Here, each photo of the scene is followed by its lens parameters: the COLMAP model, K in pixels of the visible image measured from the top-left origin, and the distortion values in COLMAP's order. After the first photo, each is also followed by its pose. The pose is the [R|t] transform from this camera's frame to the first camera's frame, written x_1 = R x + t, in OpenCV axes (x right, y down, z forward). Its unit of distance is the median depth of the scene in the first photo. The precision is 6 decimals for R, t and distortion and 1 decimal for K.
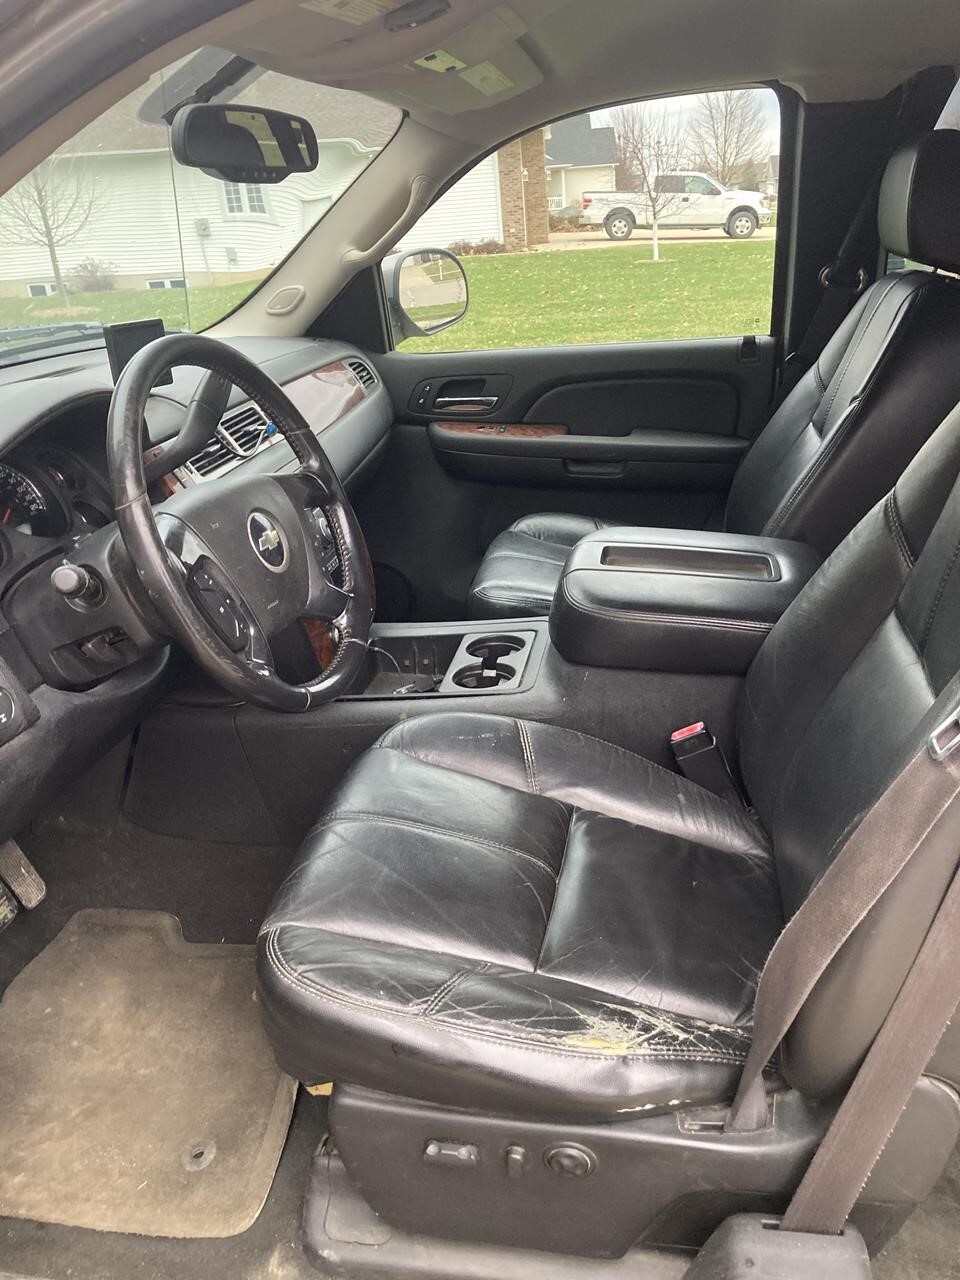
lens RADIAL K [[1048.6, 0, 480.0], [0, 1048.6, 640.0], [0, 0, 1]] dist [0.034379, -0.021396]
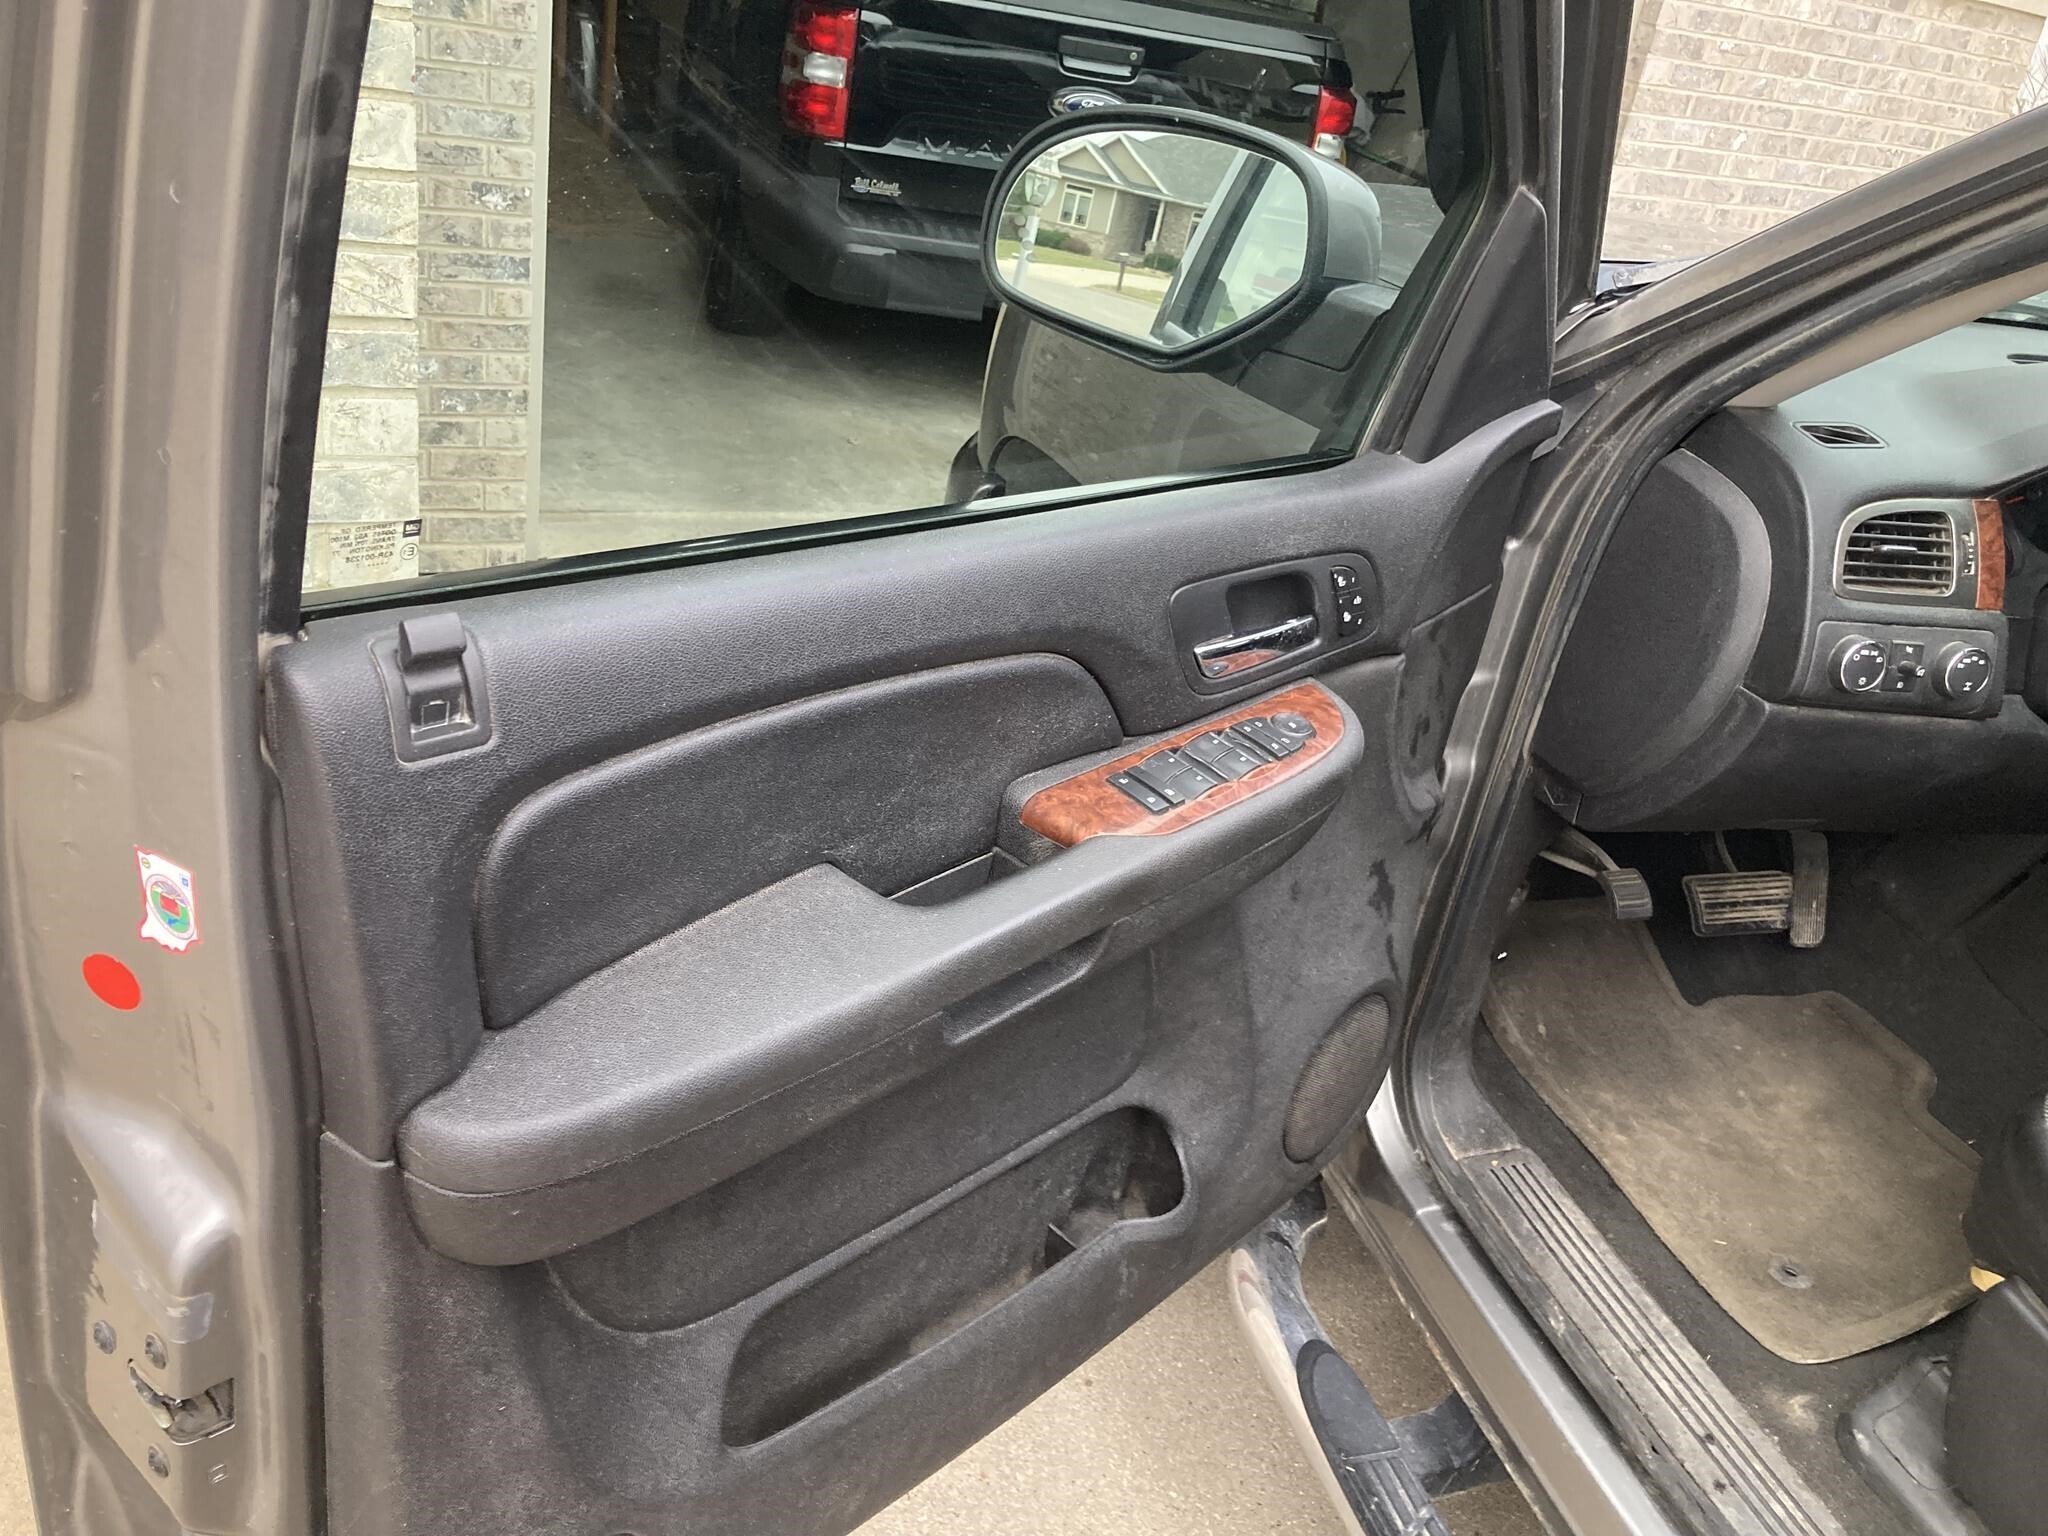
lens RADIAL K [[1677.8, 0, 988.1], [0, 1677.8, 775.4], [0, 0, 1]] dist [0.034379, -0.021396]
pose [[0.462578, 0.536947, -0.705485, 0.168492], [-0.504912, 0.813638, 0.288198, 0.104073], [0.728756, 0.222894, 0.647482, -0.402422]]
